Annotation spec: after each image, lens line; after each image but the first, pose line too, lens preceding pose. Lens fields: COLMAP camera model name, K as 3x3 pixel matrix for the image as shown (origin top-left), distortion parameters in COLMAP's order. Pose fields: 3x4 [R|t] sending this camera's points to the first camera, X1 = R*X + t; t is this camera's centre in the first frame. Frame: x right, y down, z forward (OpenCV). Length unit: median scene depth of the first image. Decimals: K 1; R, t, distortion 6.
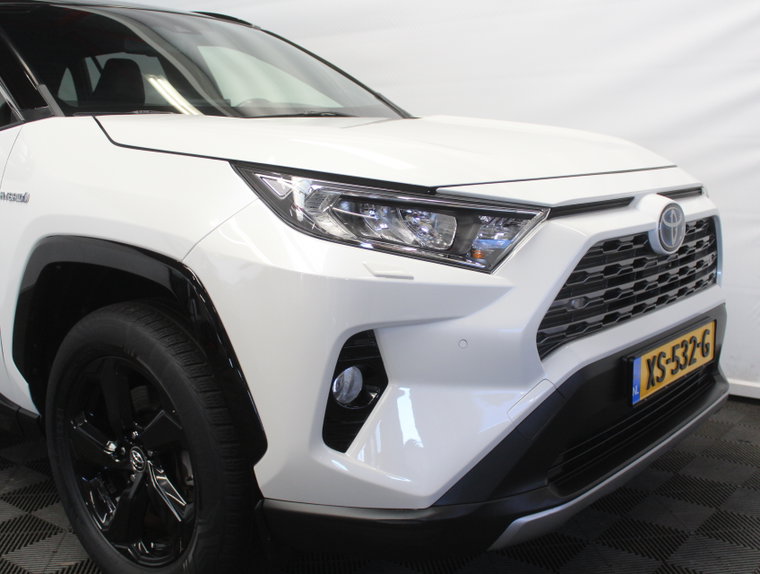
lens RADIAL K [[898.9, 0, 379.4], [0, 898.9, 306.2], [0, 0, 1]] dist [-0.148406, 0.000000]
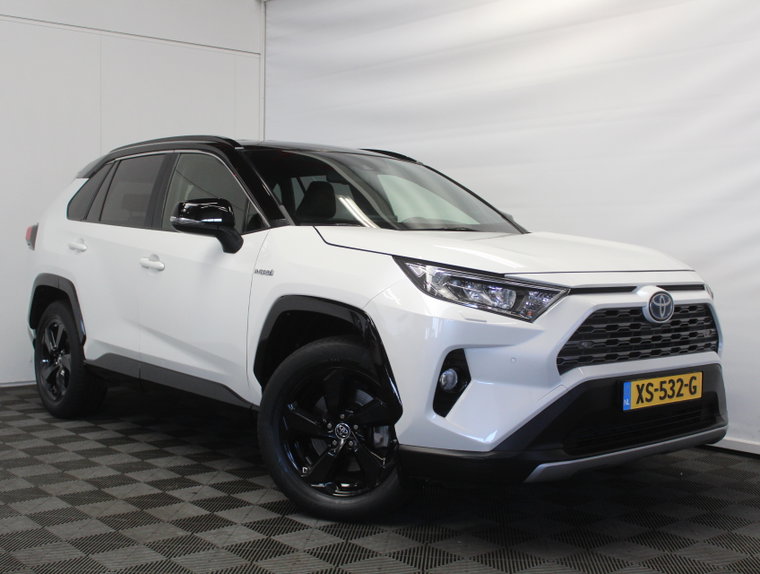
lens RADIAL K [[1028.6, 0, 379.8], [0, 1028.6, 286.0], [0, 0, 1]] dist [-0.250781, 0.000000]
pose [[0.981877, 0.038372, -0.185595, 0.173842], [-0.065424, 0.987715, -0.141912, 0.172634], [0.177870, 0.151482, 0.972325, -0.902426]]
